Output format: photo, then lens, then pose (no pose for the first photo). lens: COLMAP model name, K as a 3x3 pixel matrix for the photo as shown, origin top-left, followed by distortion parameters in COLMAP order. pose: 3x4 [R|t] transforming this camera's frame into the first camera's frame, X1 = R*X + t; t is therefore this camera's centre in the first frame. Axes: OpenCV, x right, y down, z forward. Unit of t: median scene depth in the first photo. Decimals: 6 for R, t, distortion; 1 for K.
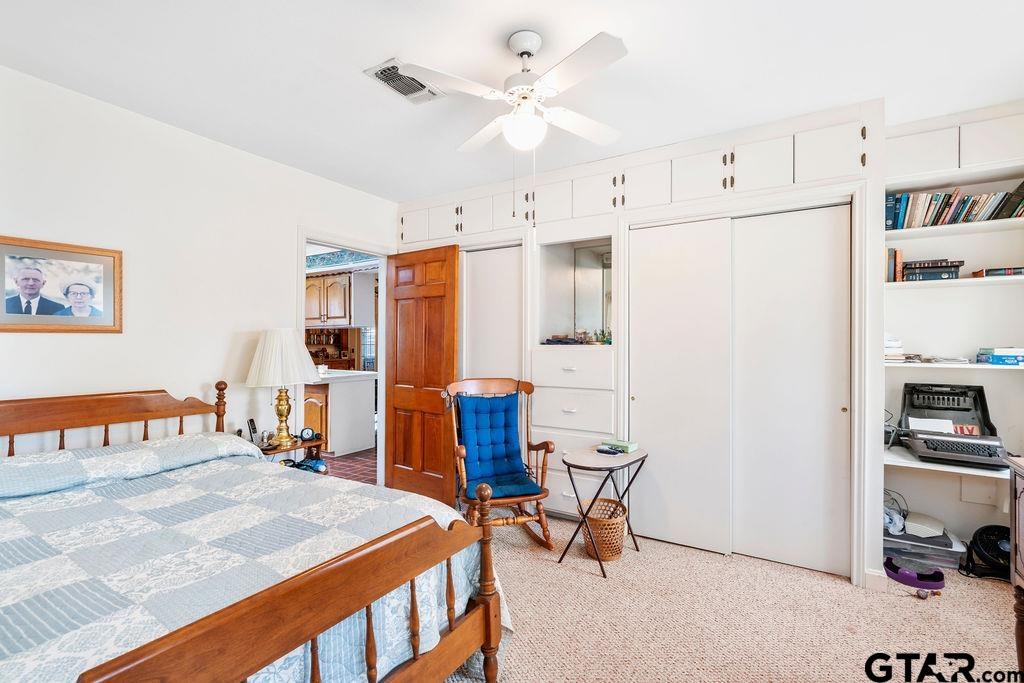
lens RADIAL K [[463.7, 0, 512.0], [0, 463.7, 341.5], [0, 0, 1]] dist [0.014009, 0.000152]
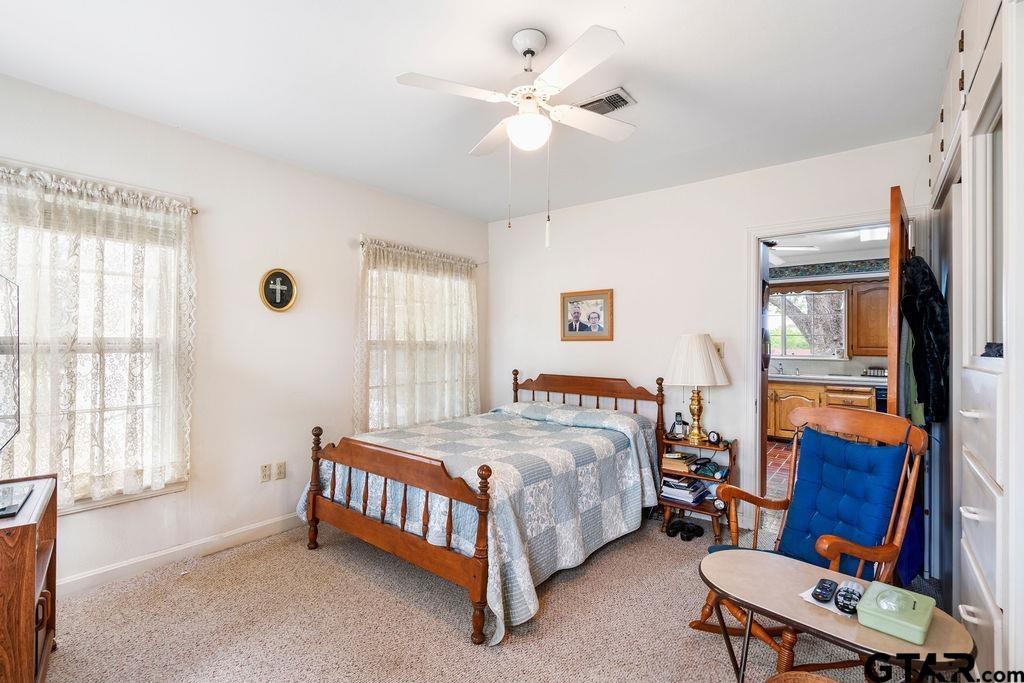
lens RADIAL K [[463.7, 0, 512.0], [0, 463.7, 341.5], [0, 0, 1]] dist [0.014009, 0.000152]
pose [[-0.088994, -0.007491, -0.996004, 0.812599], [-0.005969, 0.999958, -0.006988, -0.002028], [0.996014, 0.005323, -0.089035, 0.853836]]
